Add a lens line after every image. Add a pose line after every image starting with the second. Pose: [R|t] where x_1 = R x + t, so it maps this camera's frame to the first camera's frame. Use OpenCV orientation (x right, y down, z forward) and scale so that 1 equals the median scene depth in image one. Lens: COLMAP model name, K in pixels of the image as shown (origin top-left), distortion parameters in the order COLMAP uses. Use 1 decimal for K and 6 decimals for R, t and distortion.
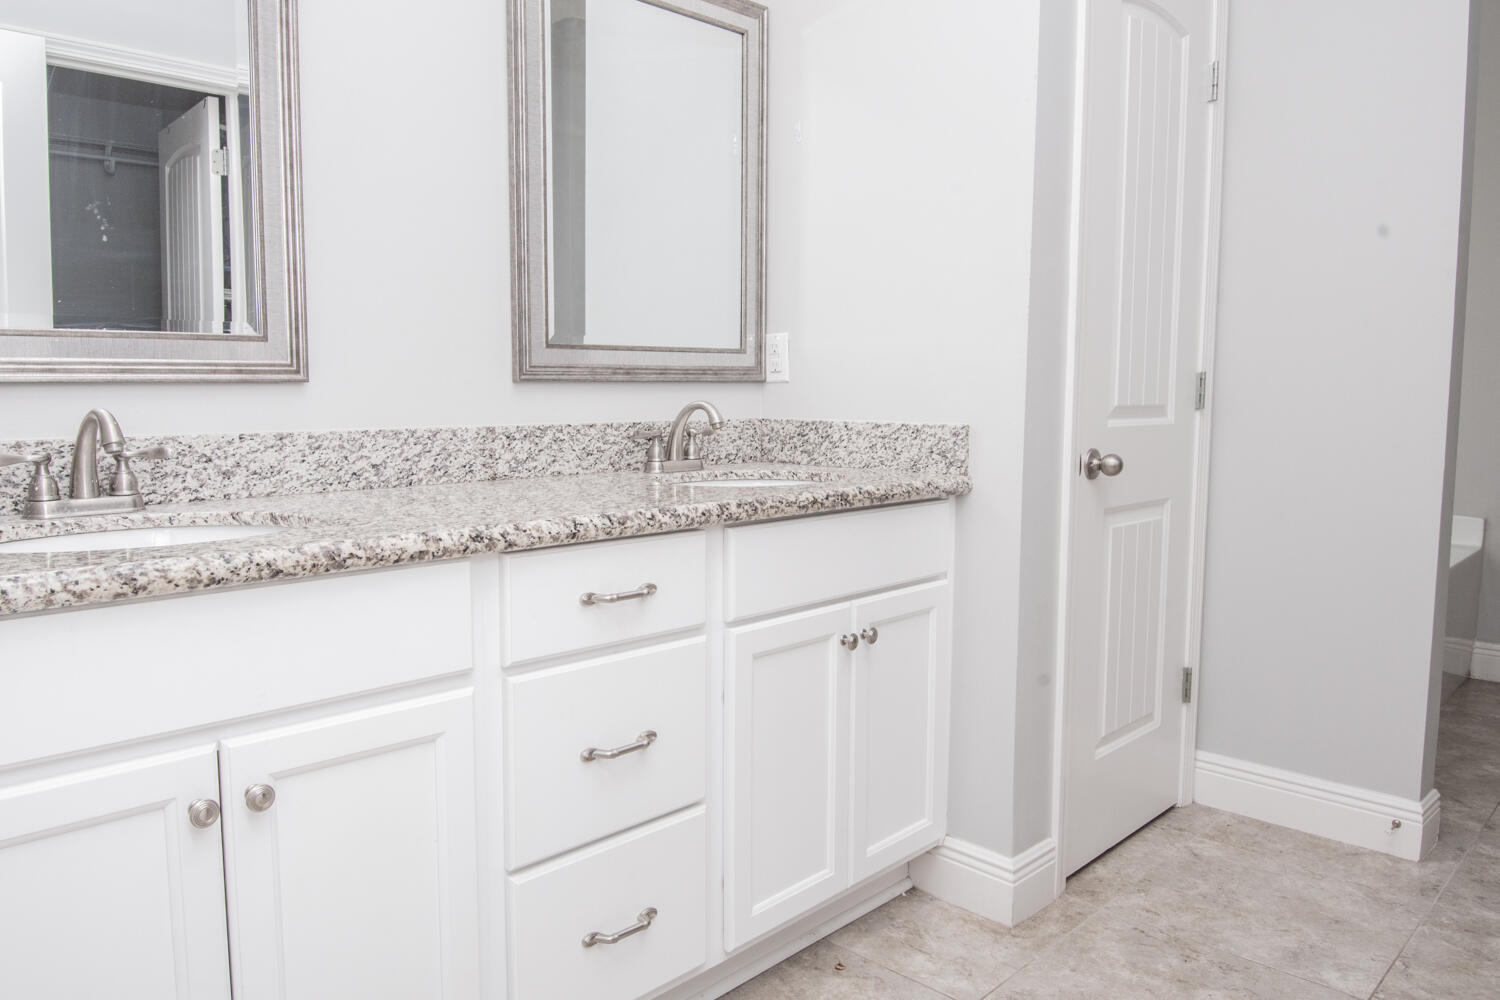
lens RADIAL K [[1064.0, 0, 753.4], [0, 1064.0, 484.6], [0, 0, 1]] dist [0.004796, -0.041094]
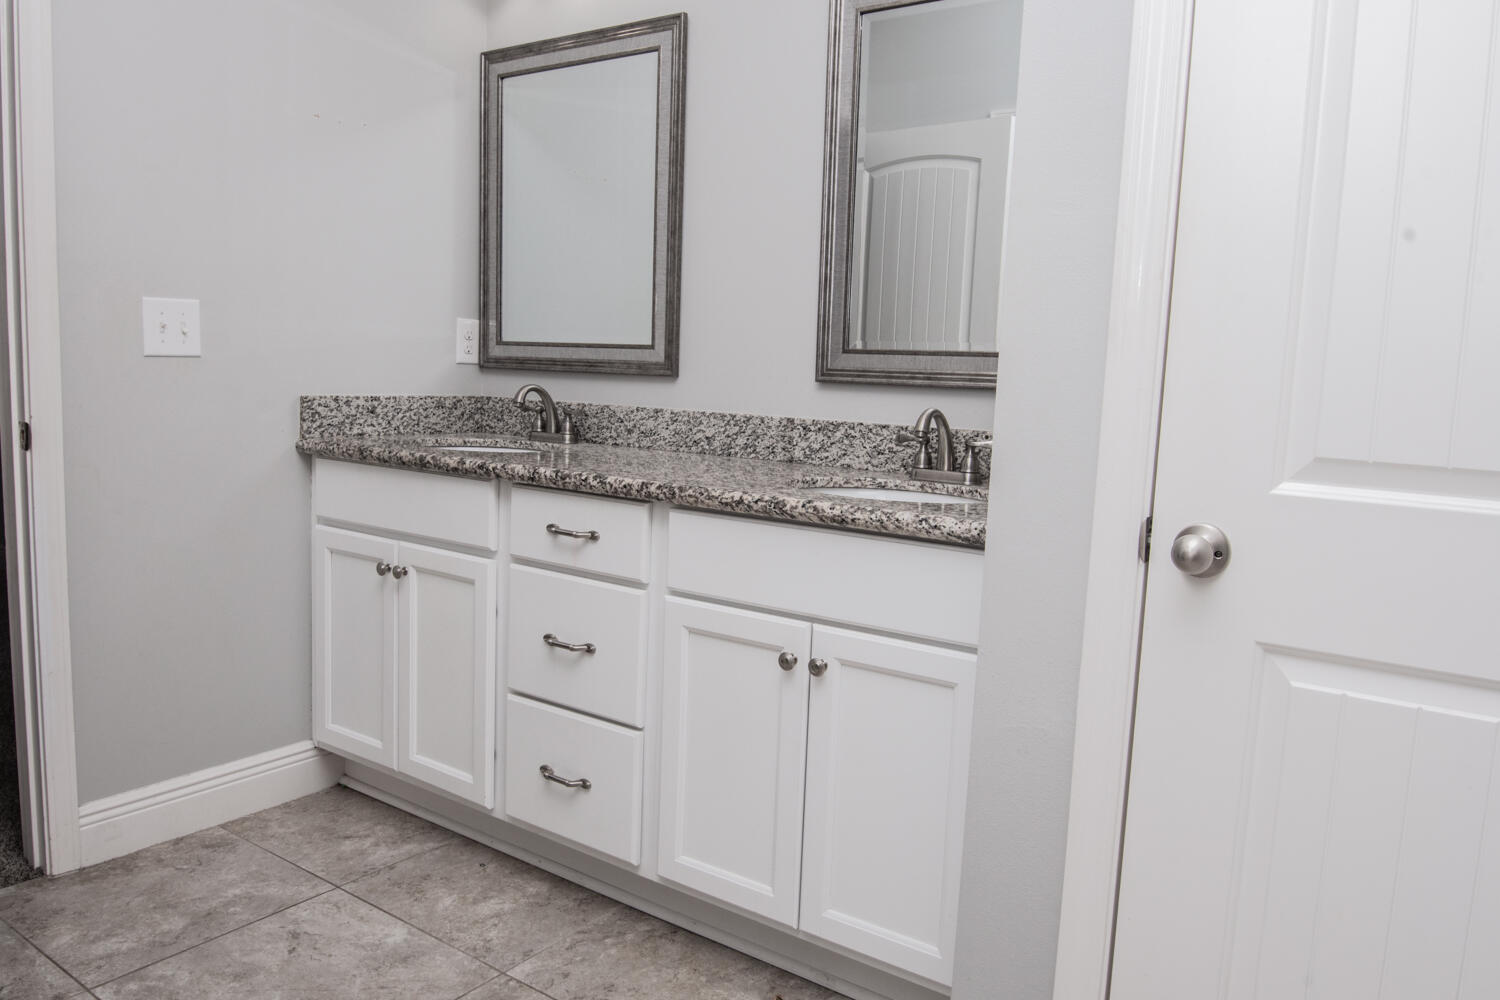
lens RADIAL K [[1064.0, 0, 749.3], [0, 1064.0, 510.5], [0, 0, 1]] dist [0.004796, -0.041094]
pose [[0.157048, 0.134789, -0.978350, 0.968796], [-0.130629, 0.984773, 0.114705, -0.085716], [0.978914, 0.109787, 0.172264, 0.777284]]
